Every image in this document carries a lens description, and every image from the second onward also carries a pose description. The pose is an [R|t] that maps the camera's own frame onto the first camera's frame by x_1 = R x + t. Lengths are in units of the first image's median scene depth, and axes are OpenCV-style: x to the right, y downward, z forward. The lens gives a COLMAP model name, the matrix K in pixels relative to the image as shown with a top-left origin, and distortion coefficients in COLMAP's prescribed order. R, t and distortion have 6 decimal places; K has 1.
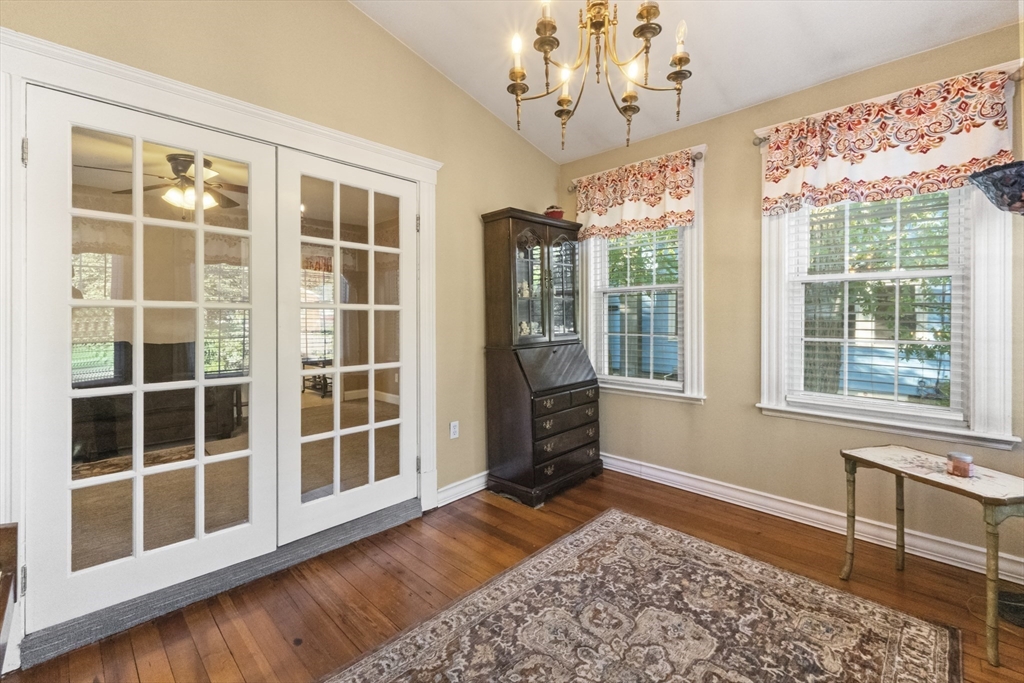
lens RADIAL K [[437.9, 0, 516.1], [0, 437.9, 321.6], [0, 0, 1]] dist [0.003168, -0.000273]
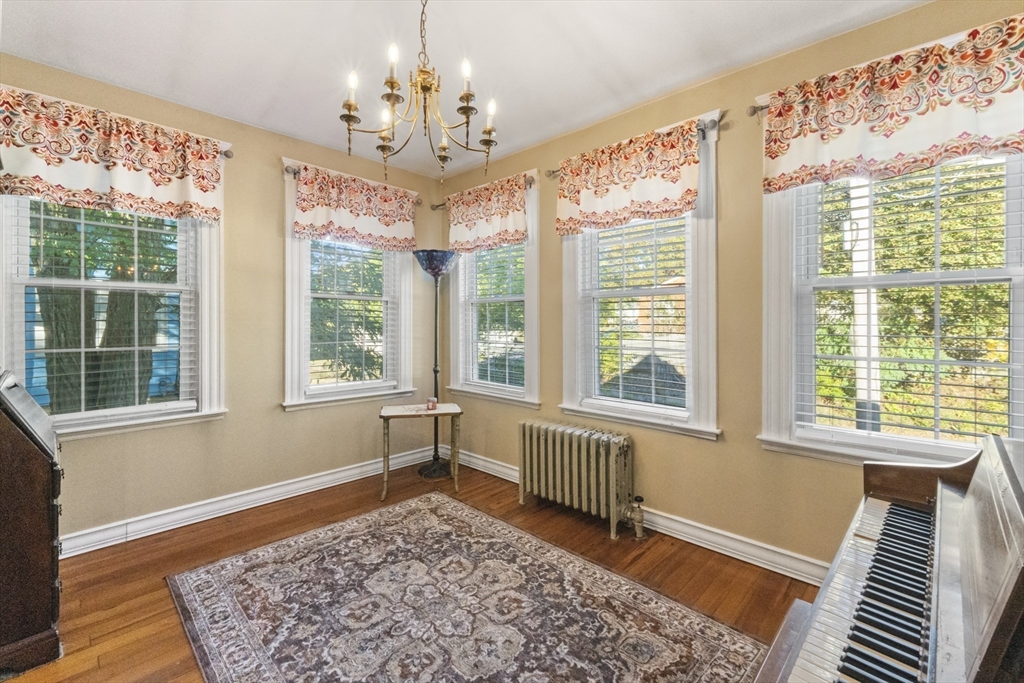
lens RADIAL K [[437.9, 0, 516.1], [0, 437.9, 321.6], [0, 0, 1]] dist [0.003168, -0.000273]
pose [[-0.011102, 0.004655, 0.999928, -0.734003], [0.005849, 0.999972, -0.004590, -0.013878], [-0.999921, 0.005798, -0.011129, 0.541880]]
